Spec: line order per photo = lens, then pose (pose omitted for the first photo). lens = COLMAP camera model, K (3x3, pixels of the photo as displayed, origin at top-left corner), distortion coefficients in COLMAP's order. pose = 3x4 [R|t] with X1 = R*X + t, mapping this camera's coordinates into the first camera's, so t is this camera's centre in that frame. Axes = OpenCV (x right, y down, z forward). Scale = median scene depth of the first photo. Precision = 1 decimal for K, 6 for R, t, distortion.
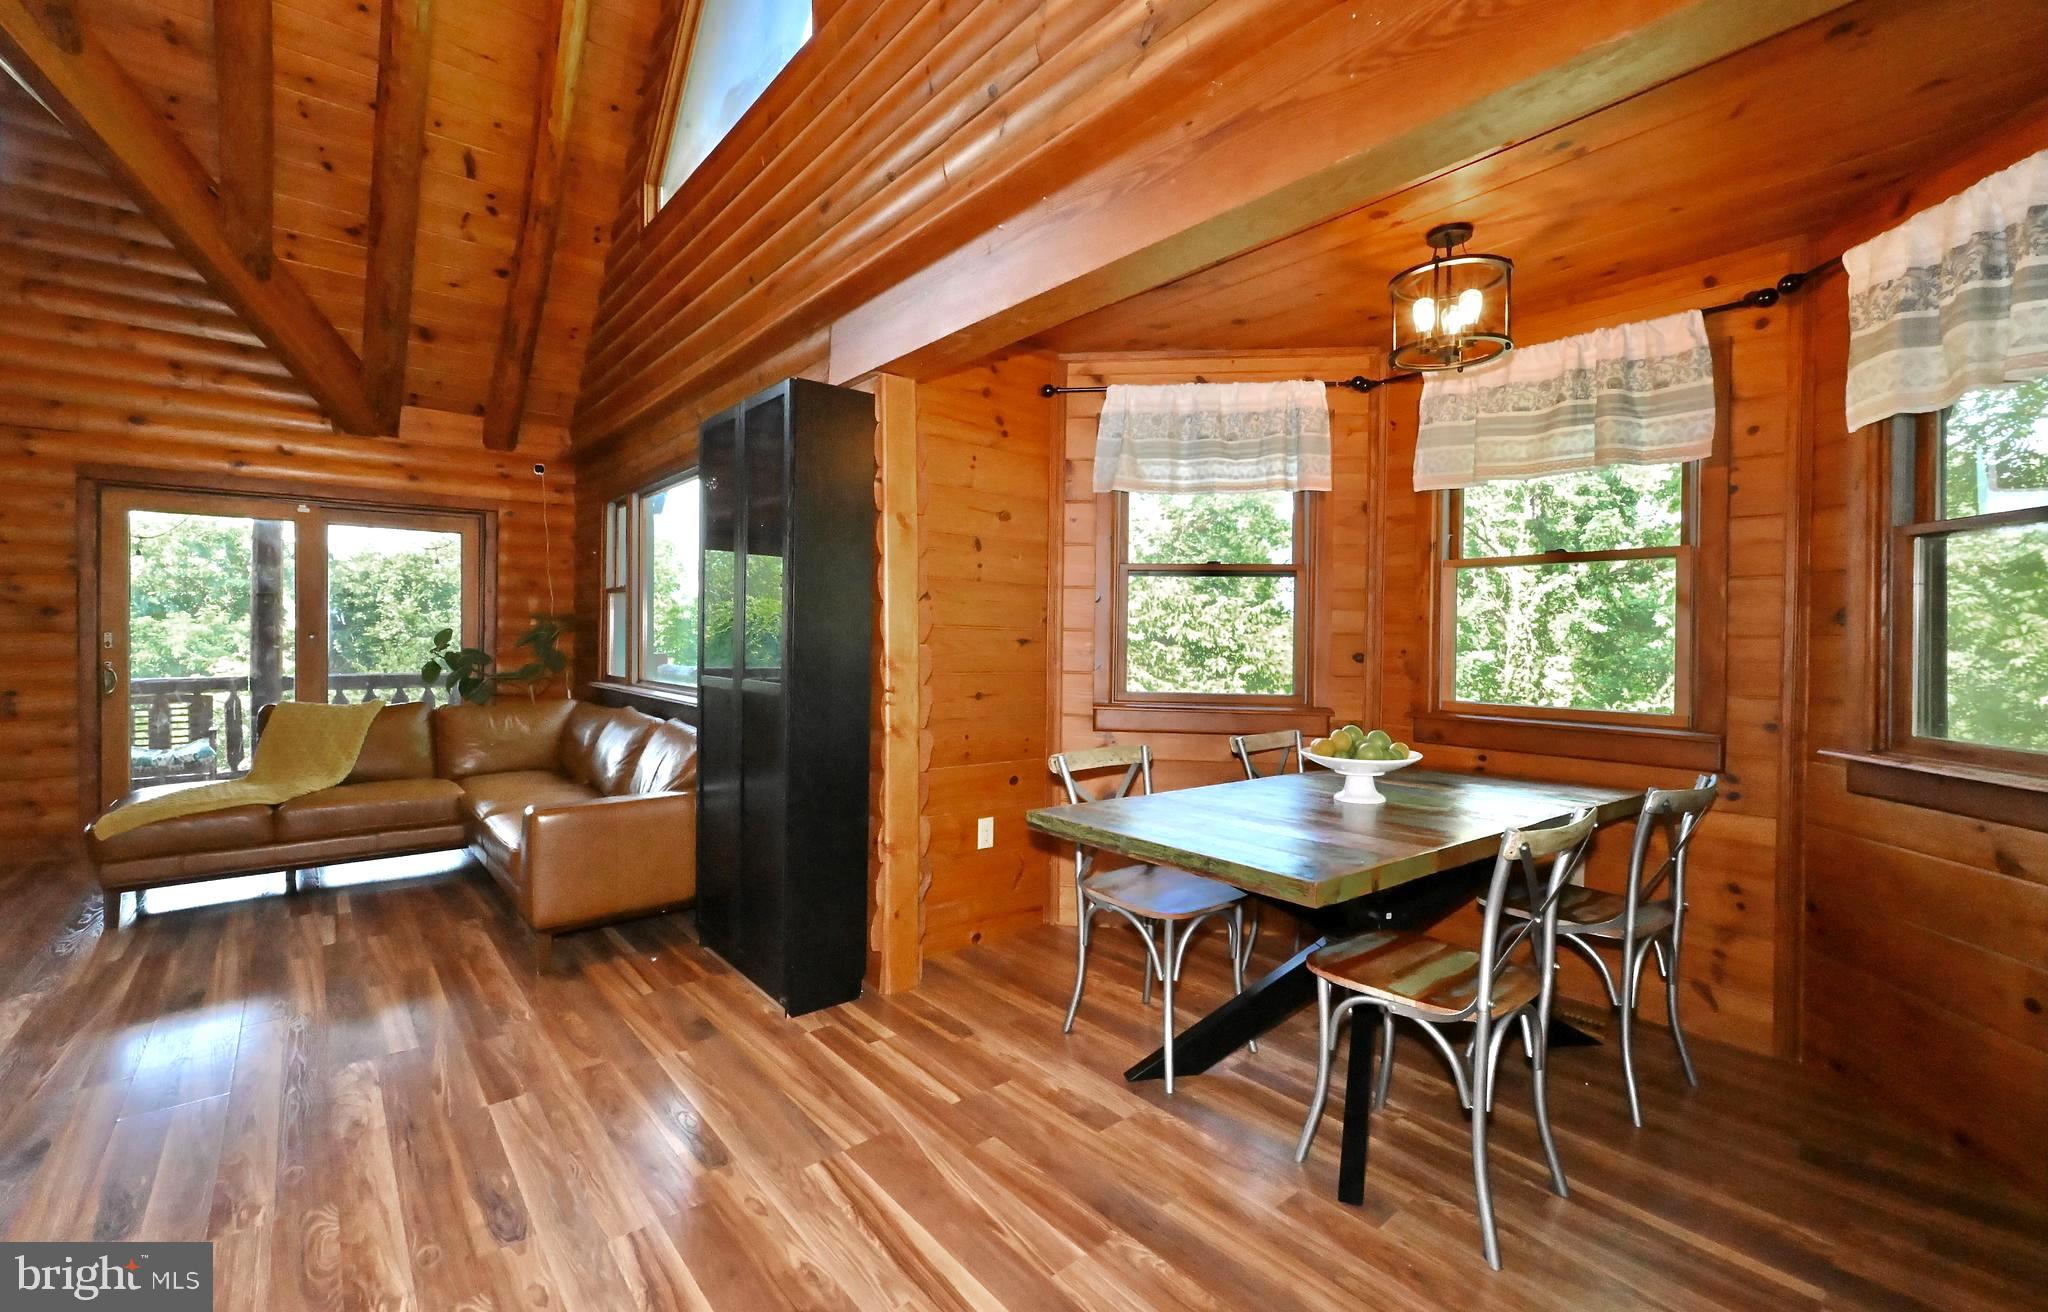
lens RADIAL K [[890.3, 0, 1023.1], [0, 890.3, 637.8], [0, 0, 1]] dist [0.002289, 0.002350]
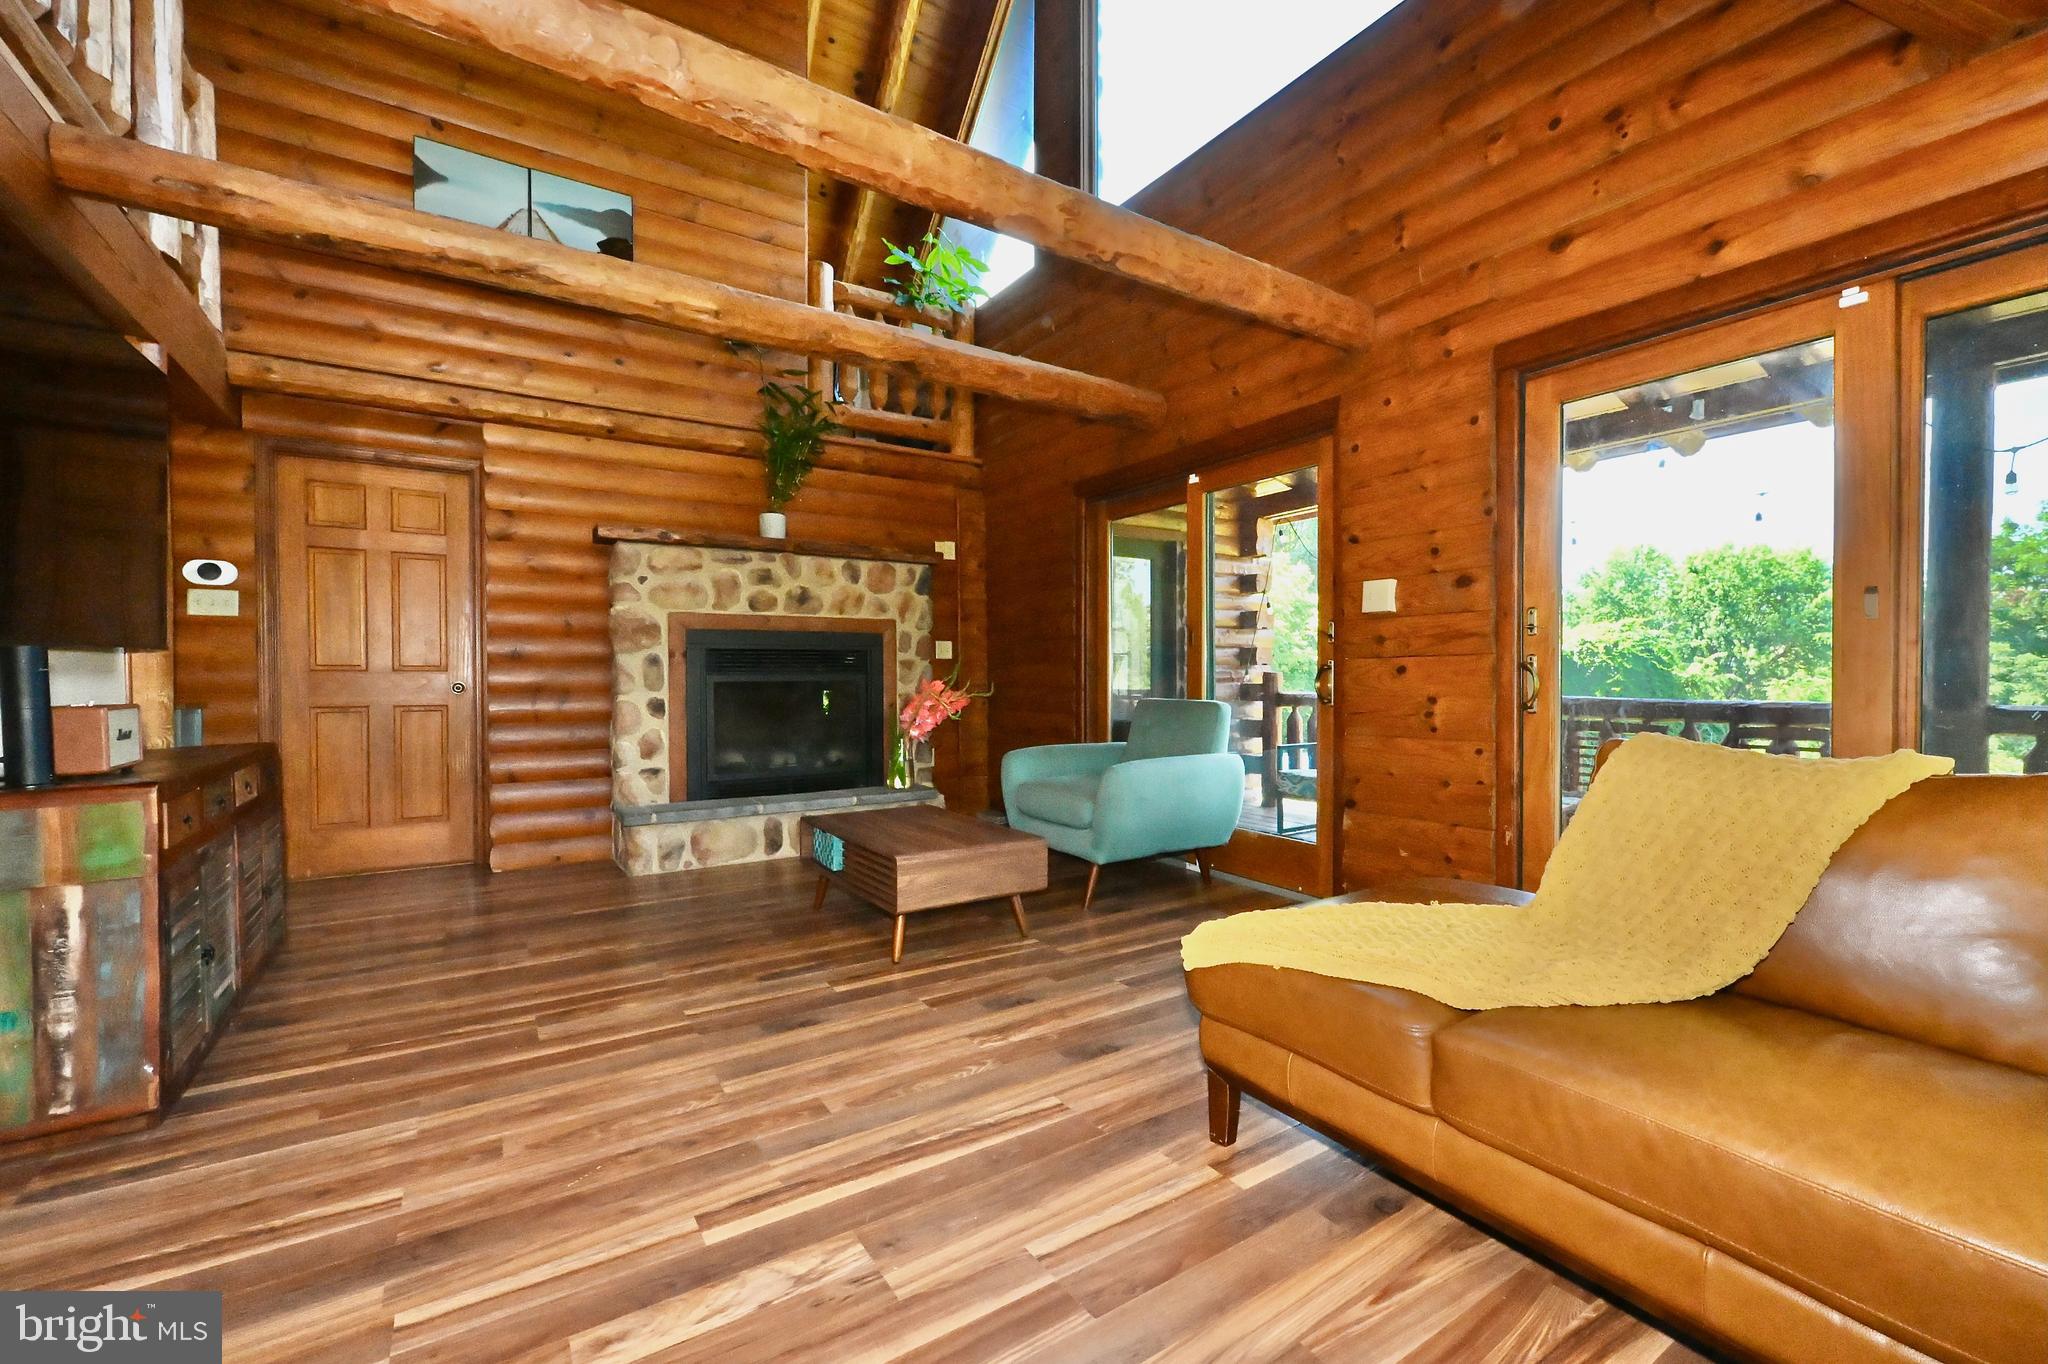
lens RADIAL K [[858.3, 0, 1064.8], [0, 858.3, 690.8], [0, 0, 1]] dist [-0.001854, 0.000559]
pose [[-0.078852, 0.010743, -0.996828, -0.356326], [-0.004135, 0.999930, 0.011104, 0.040801], [0.996878, 0.004997, -0.078802, 0.643010]]
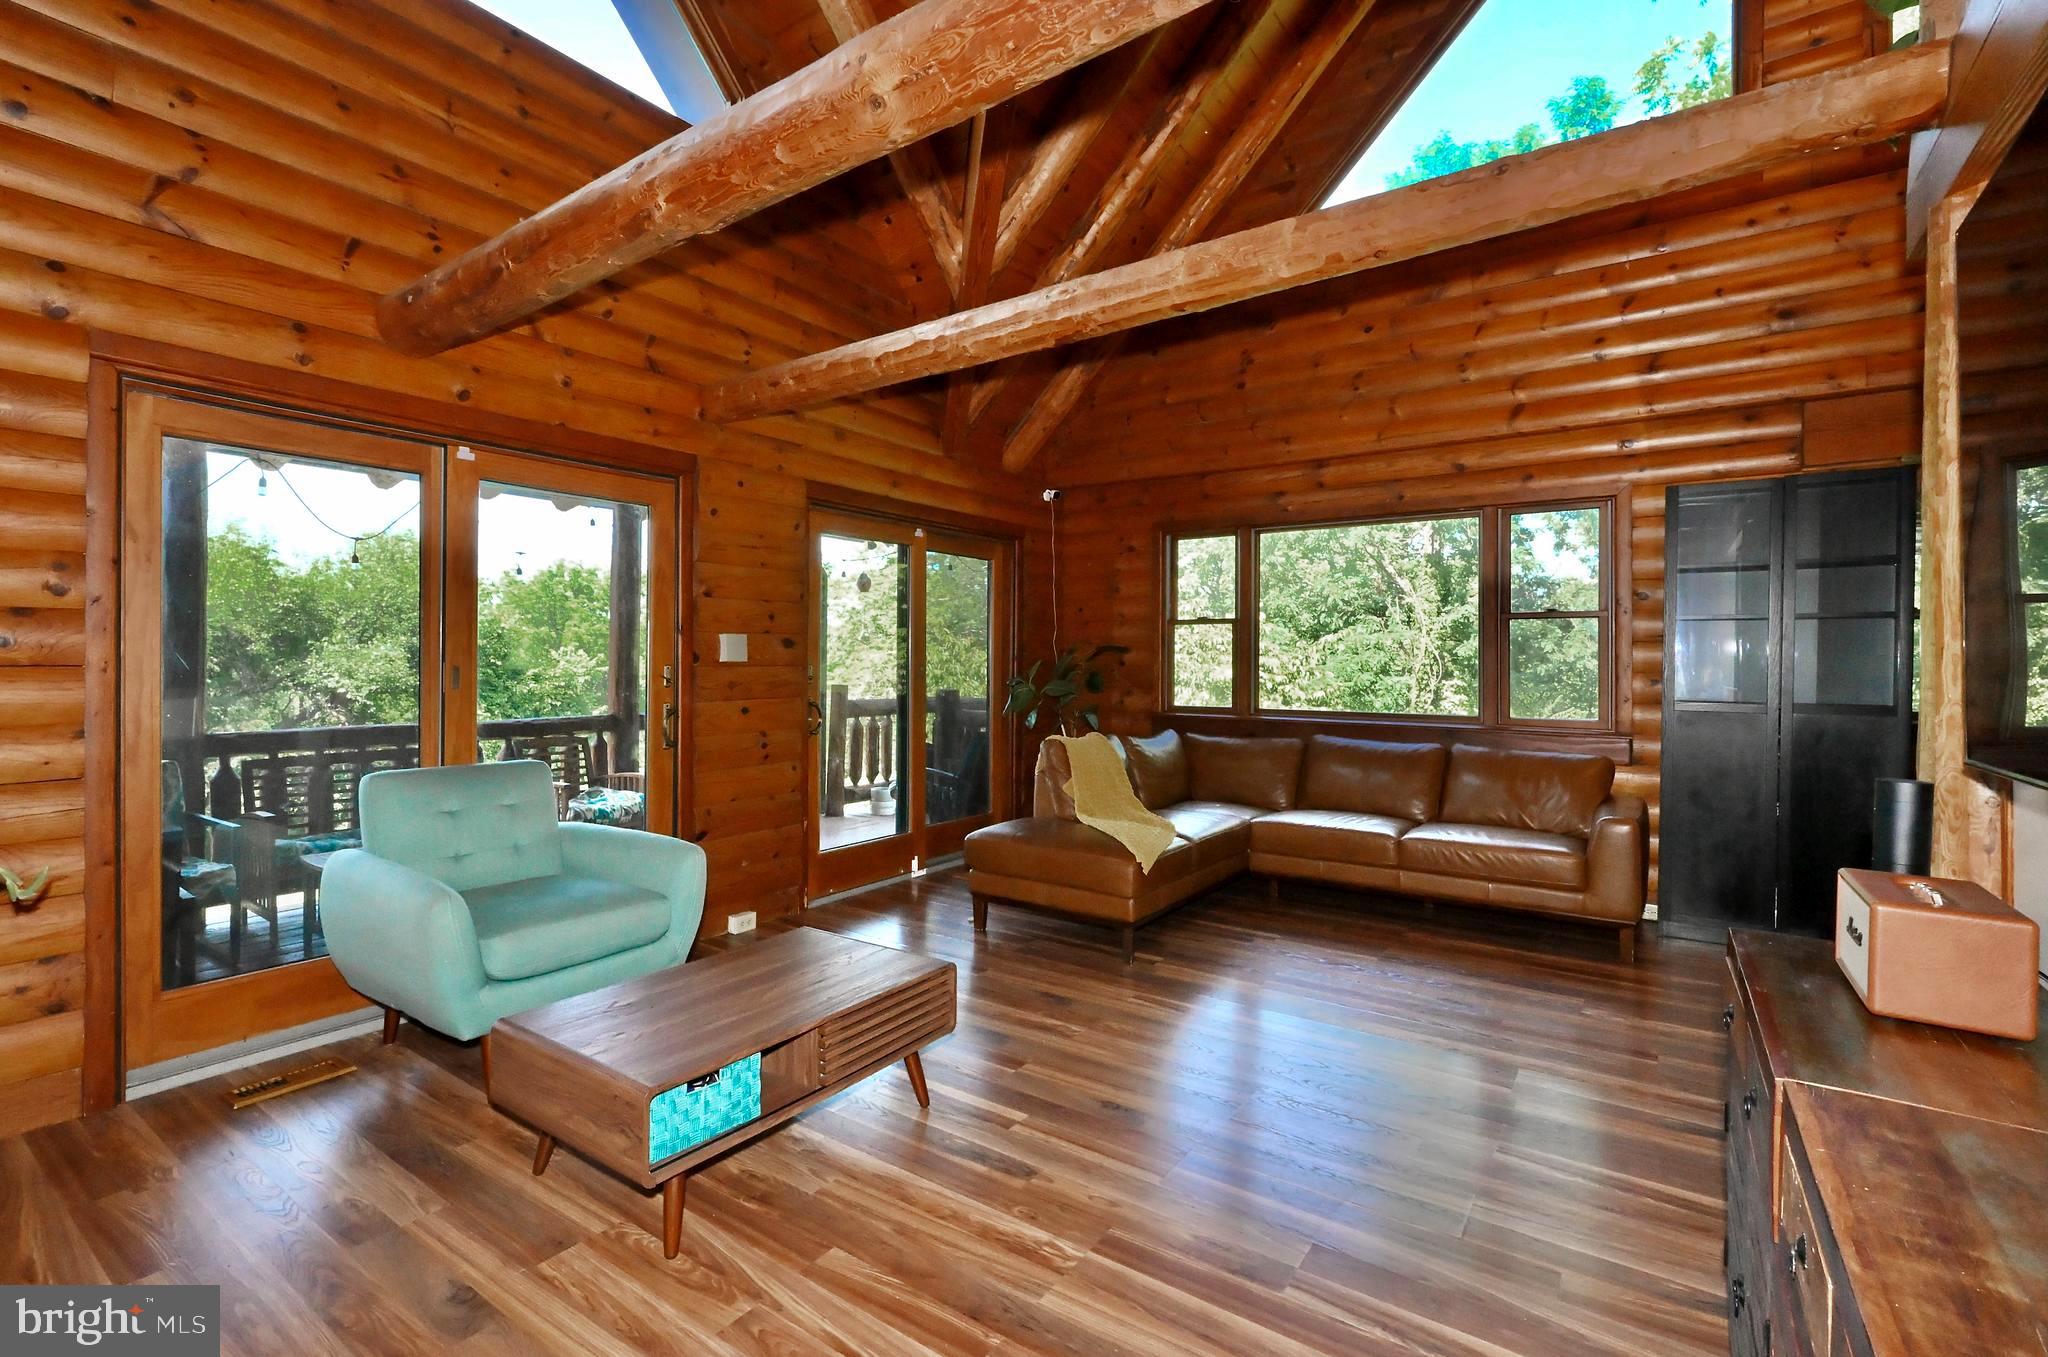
lens RADIAL K [[918.8, 0, 988.5], [0, 918.8, 667.0], [0, 0, 1]] dist [0.001757, 0.000705]
pose [[0.967721, -0.004248, 0.251986, -0.964879], [0.003597, 0.999989, 0.003044, -0.005804], [-0.251996, -0.002040, 0.967726, 0.039109]]
